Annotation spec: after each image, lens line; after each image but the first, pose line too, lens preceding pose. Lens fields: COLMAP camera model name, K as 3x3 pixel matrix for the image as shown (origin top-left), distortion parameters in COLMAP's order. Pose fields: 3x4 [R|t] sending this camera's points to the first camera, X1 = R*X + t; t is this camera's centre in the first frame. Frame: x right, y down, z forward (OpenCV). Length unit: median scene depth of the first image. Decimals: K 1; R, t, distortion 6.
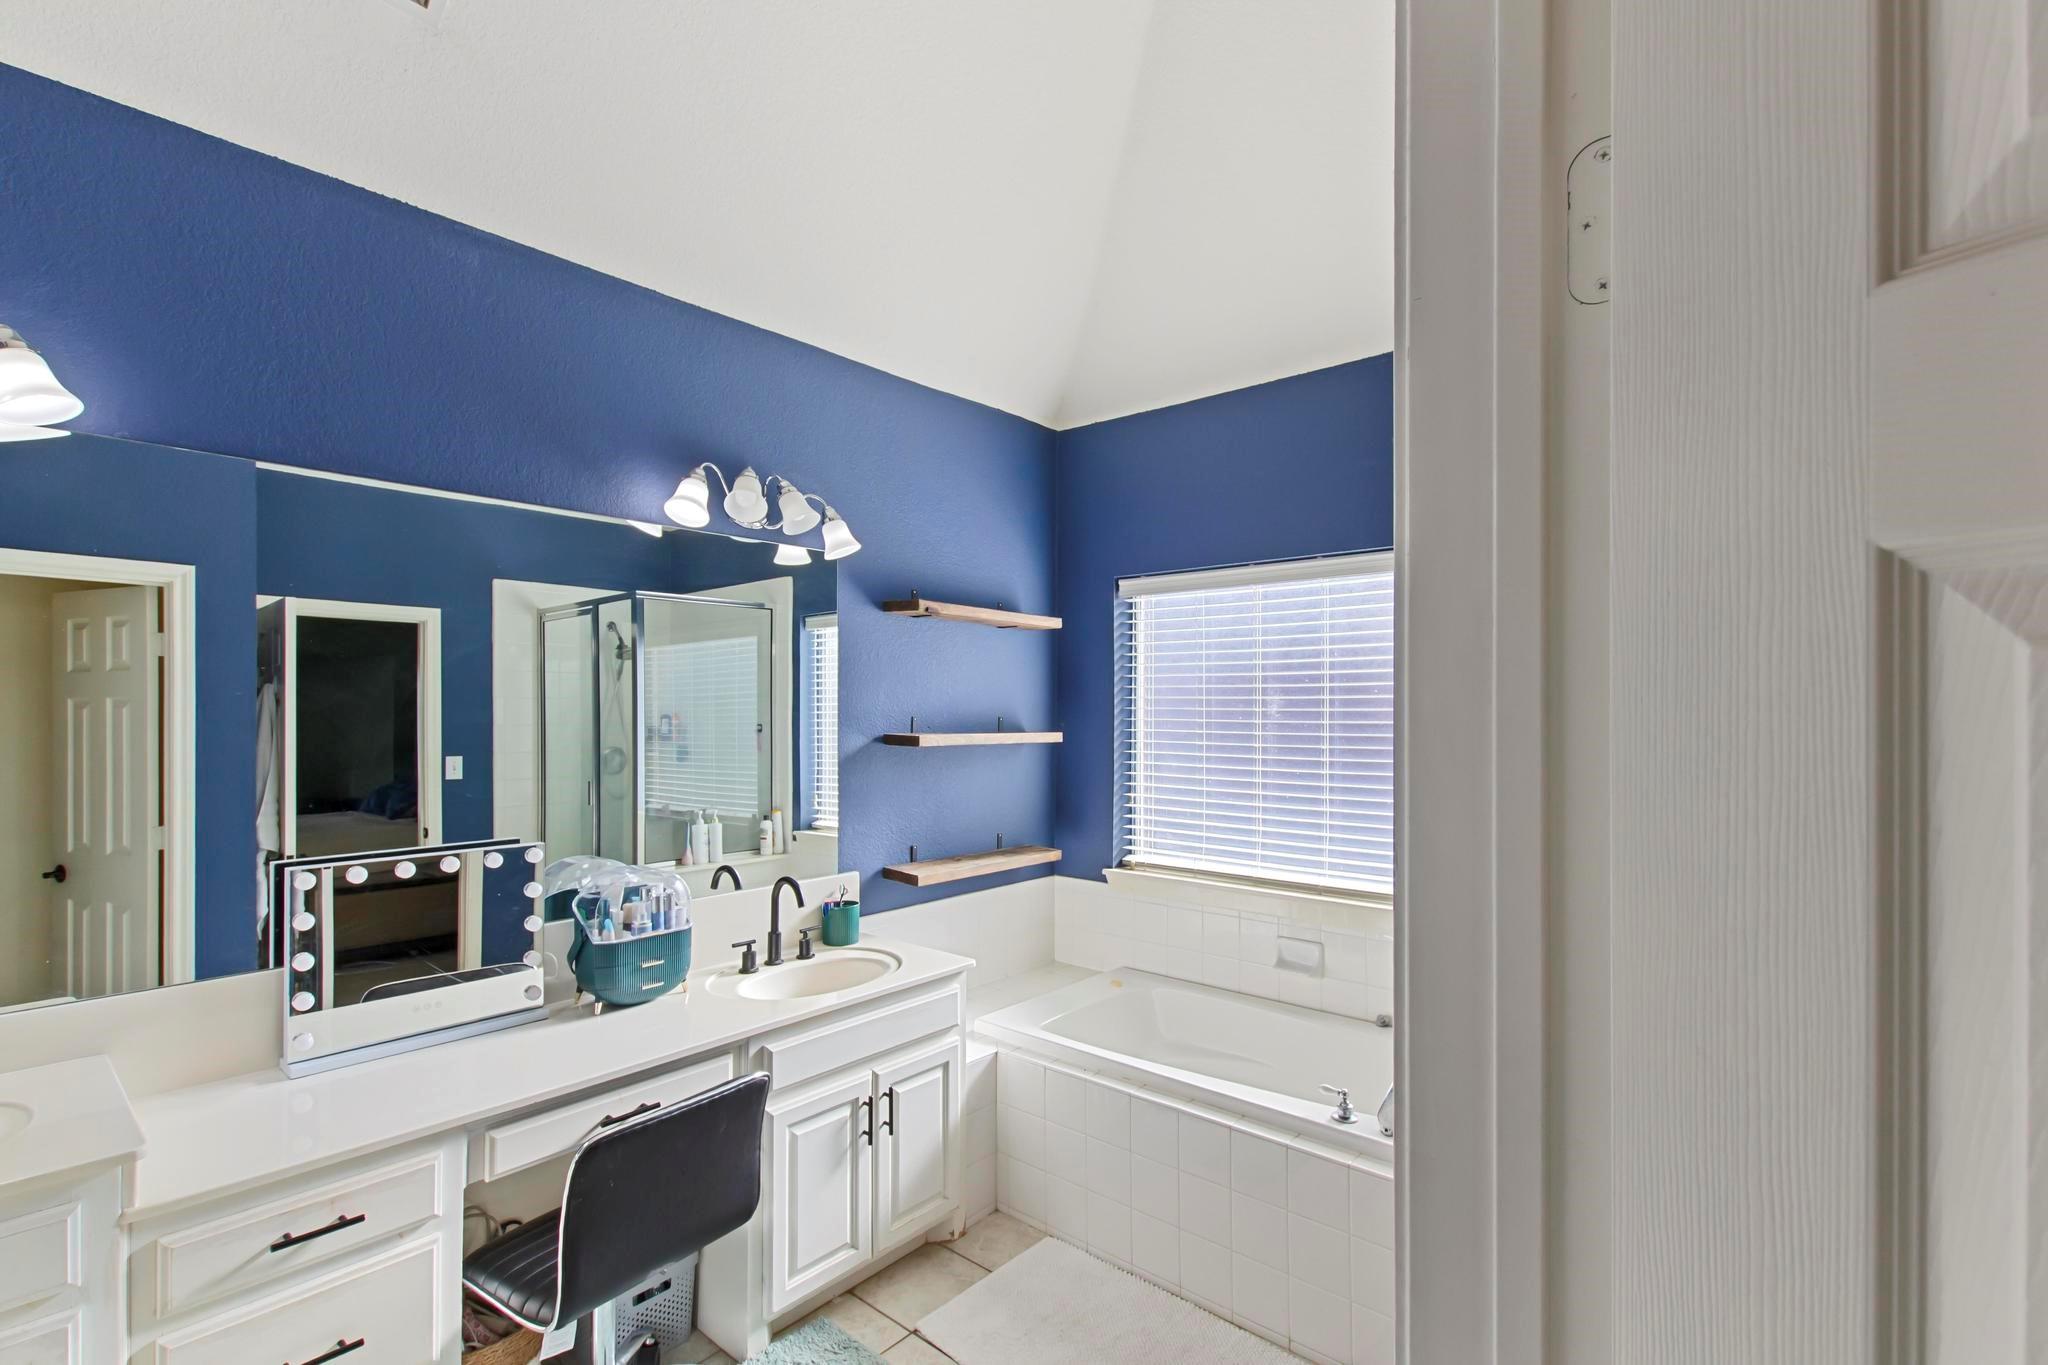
lens RADIAL K [[929.7, 0, 1031.9], [0, 929.7, 704.8], [0, 0, 1]] dist [0.002663, 0.000161]
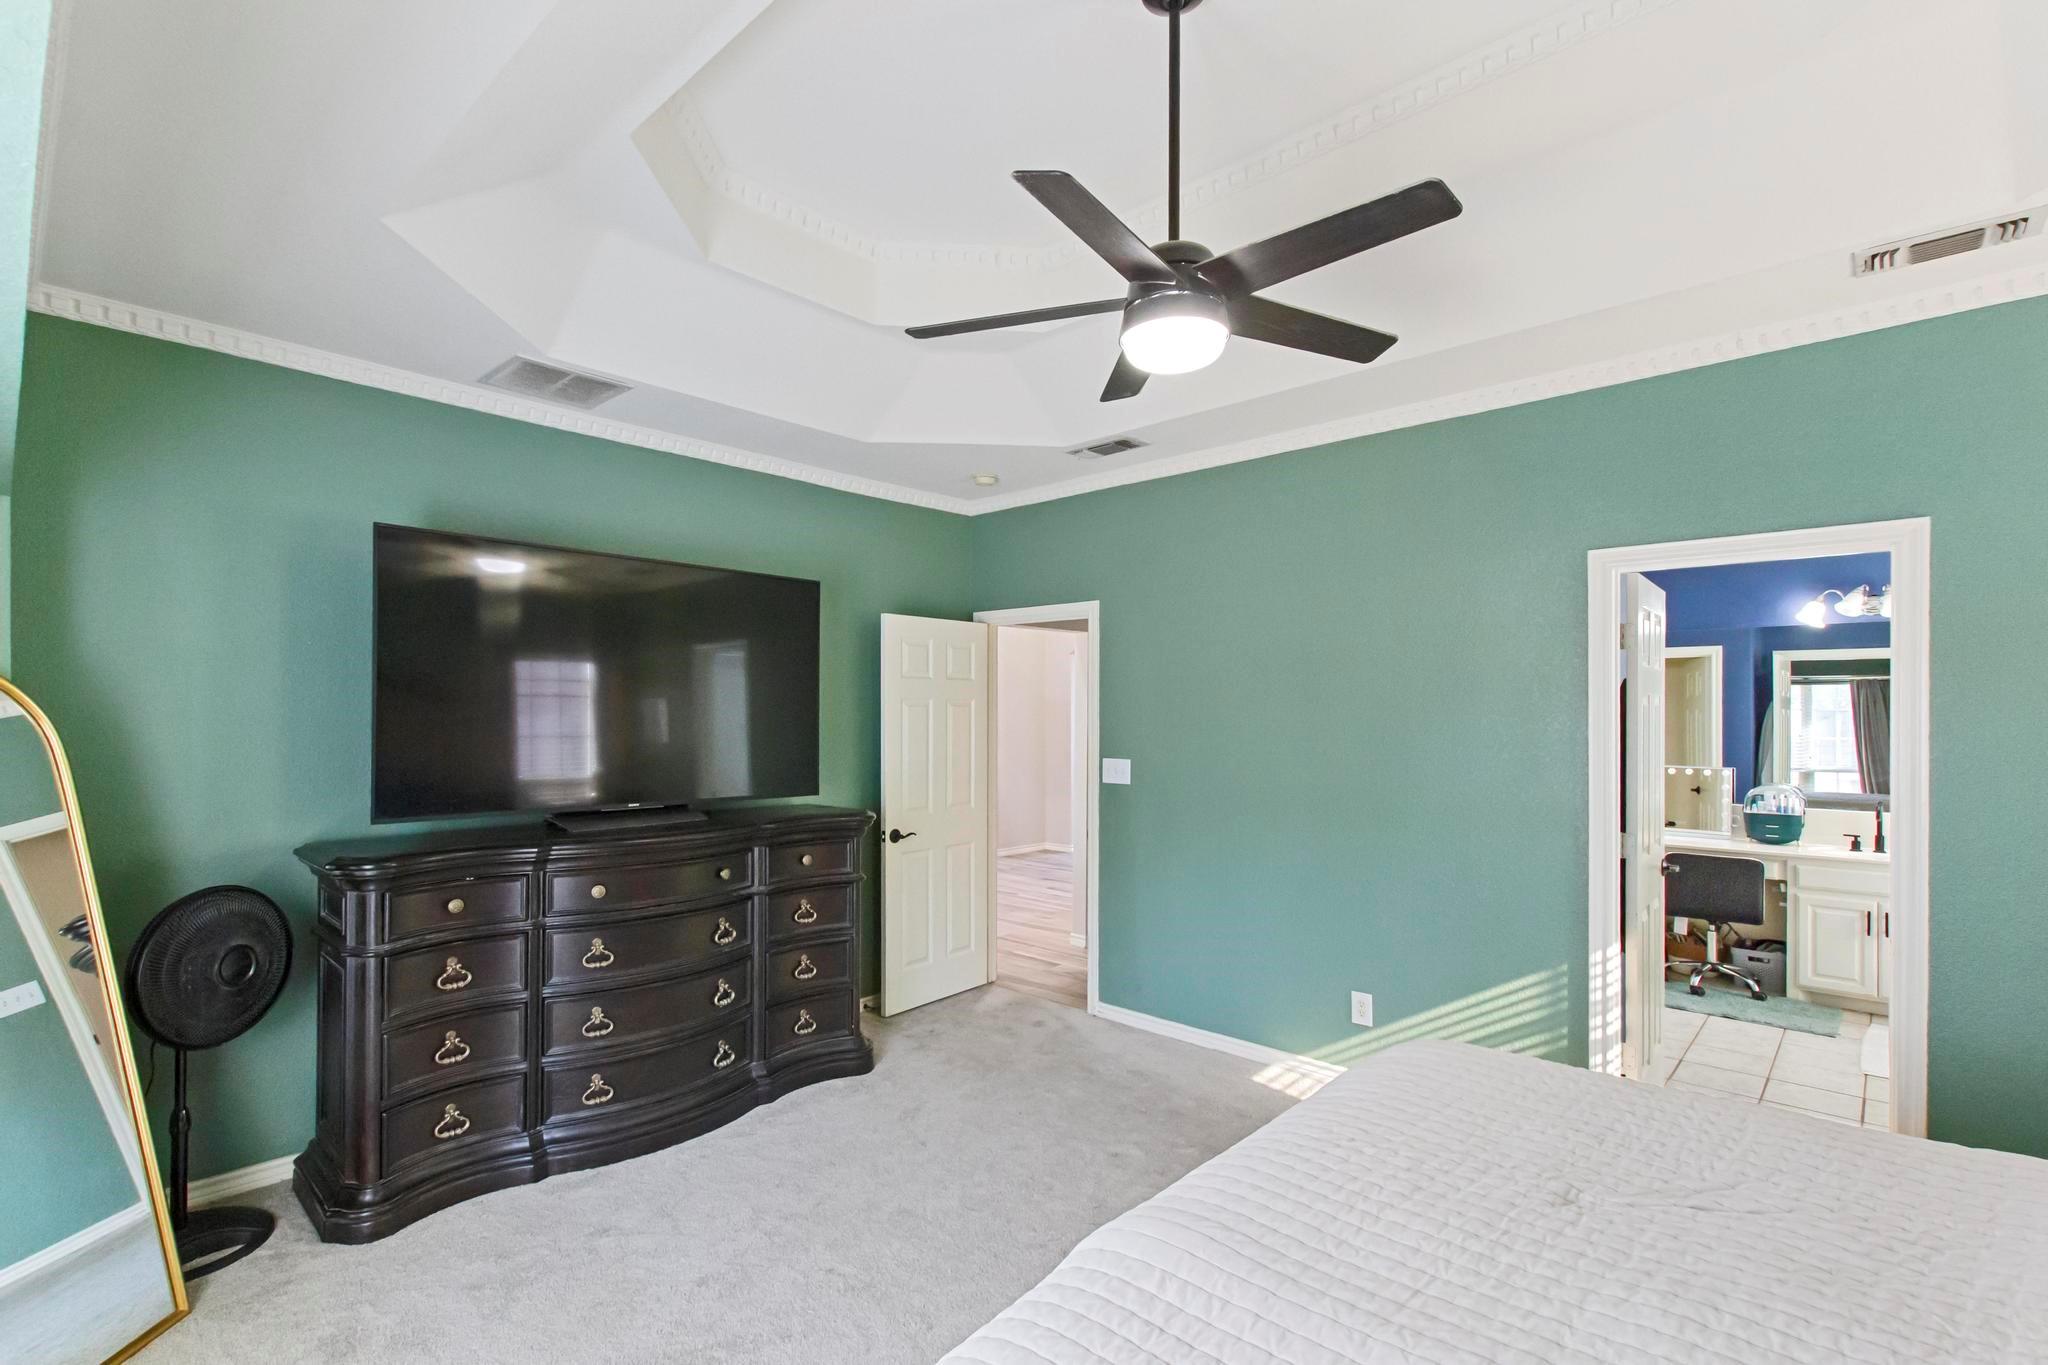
lens RADIAL K [[954.5, 0, 1027.8], [0, 954.5, 677.7], [0, 0, 1]] dist [0.004627, 0.000503]
pose [[-0.034442, -0.027223, -0.999036, 1.507129], [-0.011560, 0.999573, -0.026839, 0.002064], [0.999340, 0.010624, -0.034742, -0.558193]]
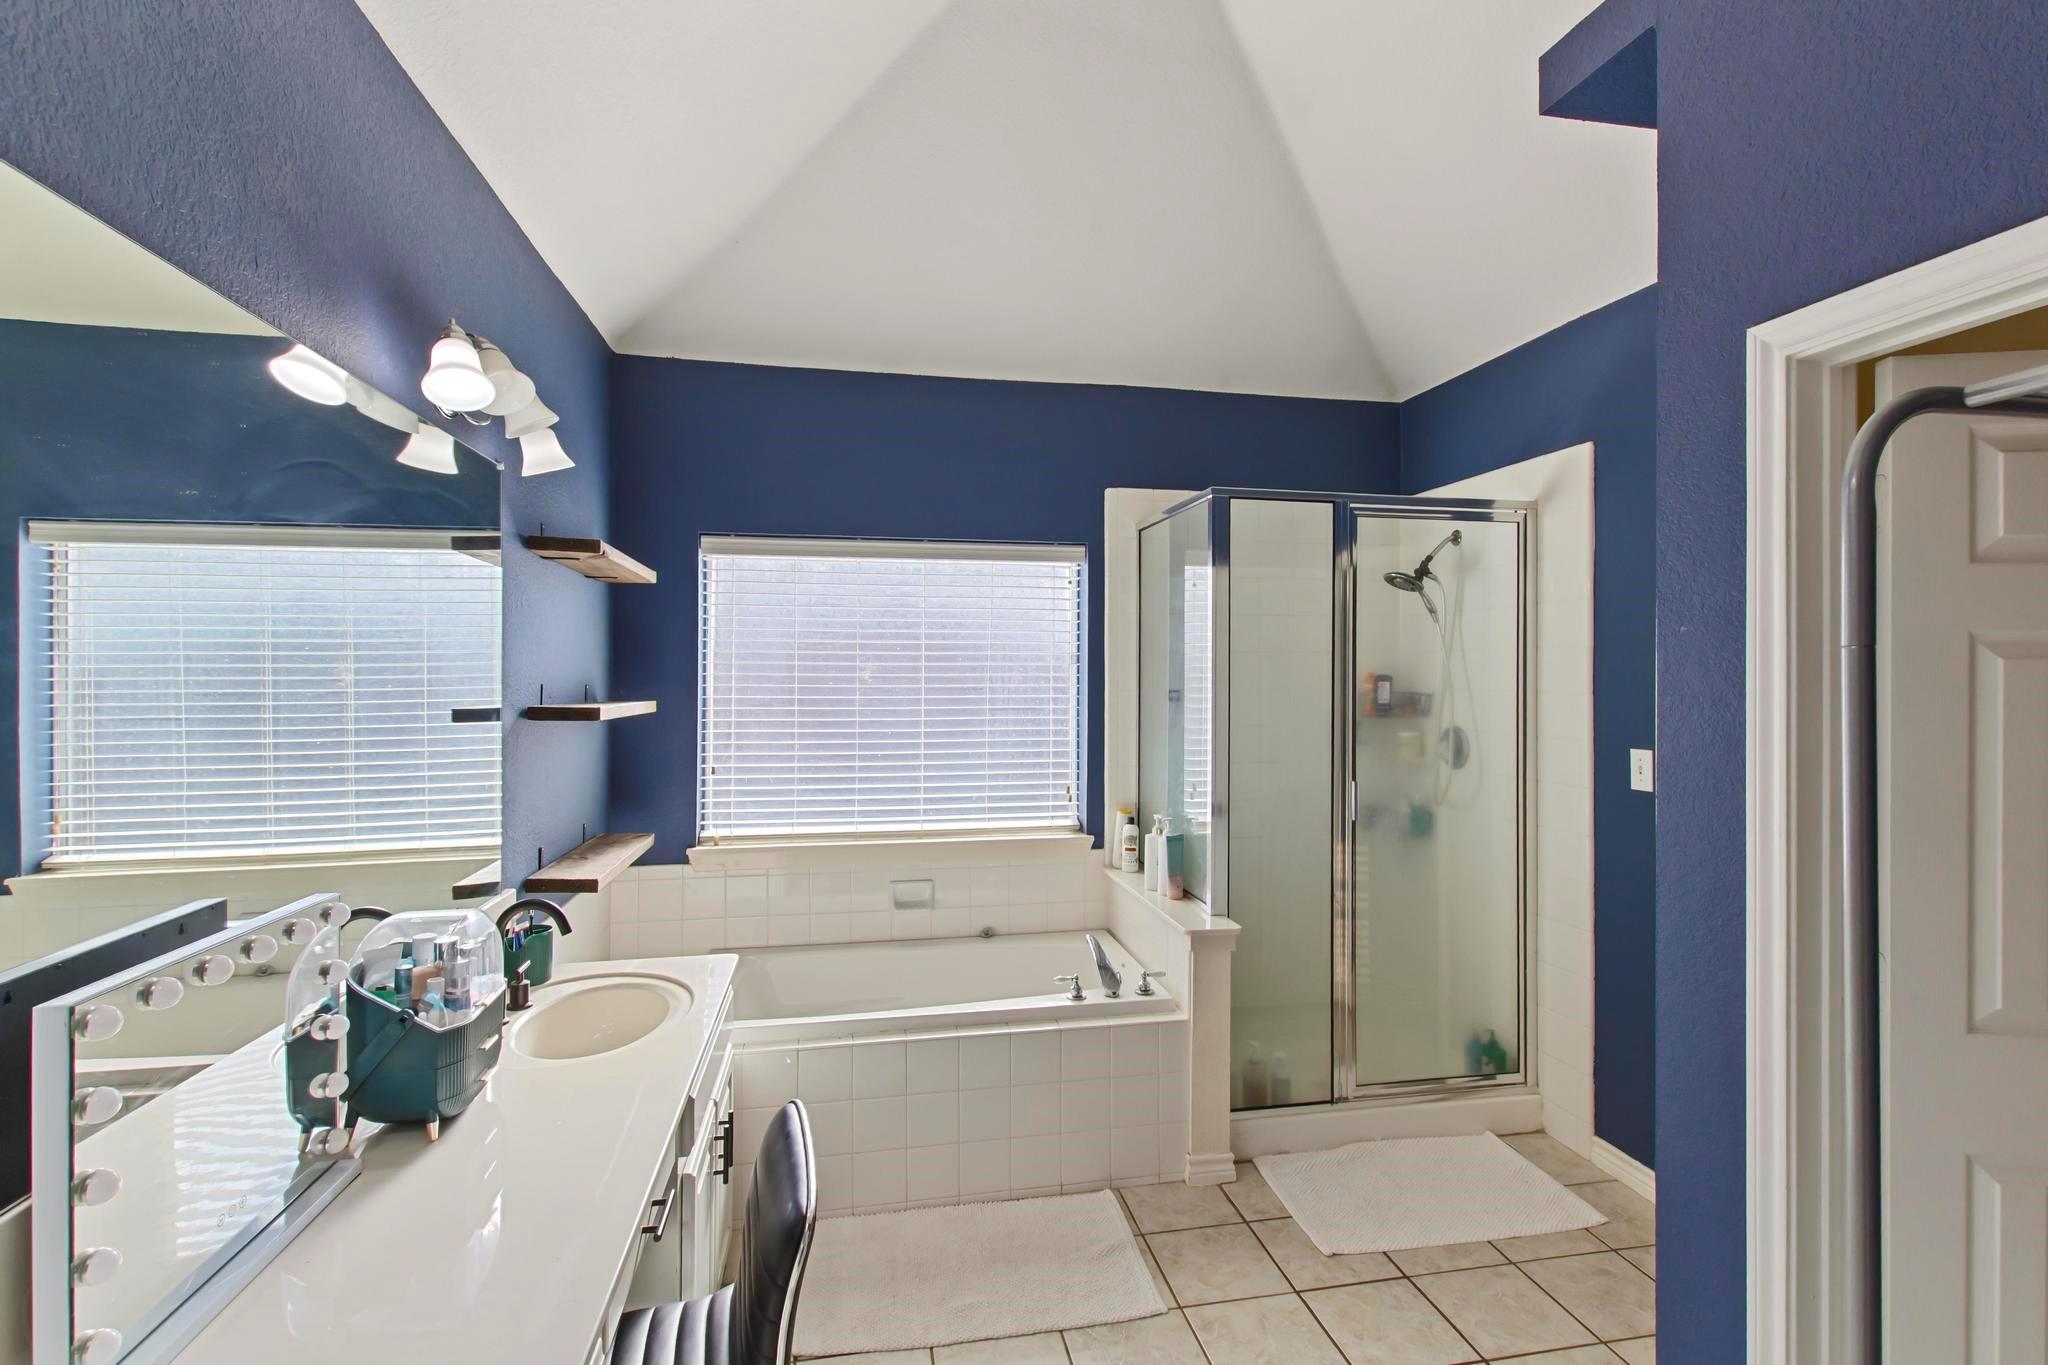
lens RADIAL K [[938.2, 0, 1024.0], [0, 938.2, 682.5], [0, 0, 1]] dist [0.002324, 0.000567]
pose [[0.623025, -0.004241, 0.782190, -0.535362], [-0.005293, 0.999940, 0.009637, 0.001915], [-0.782184, -0.010145, 0.622965, 0.198470]]
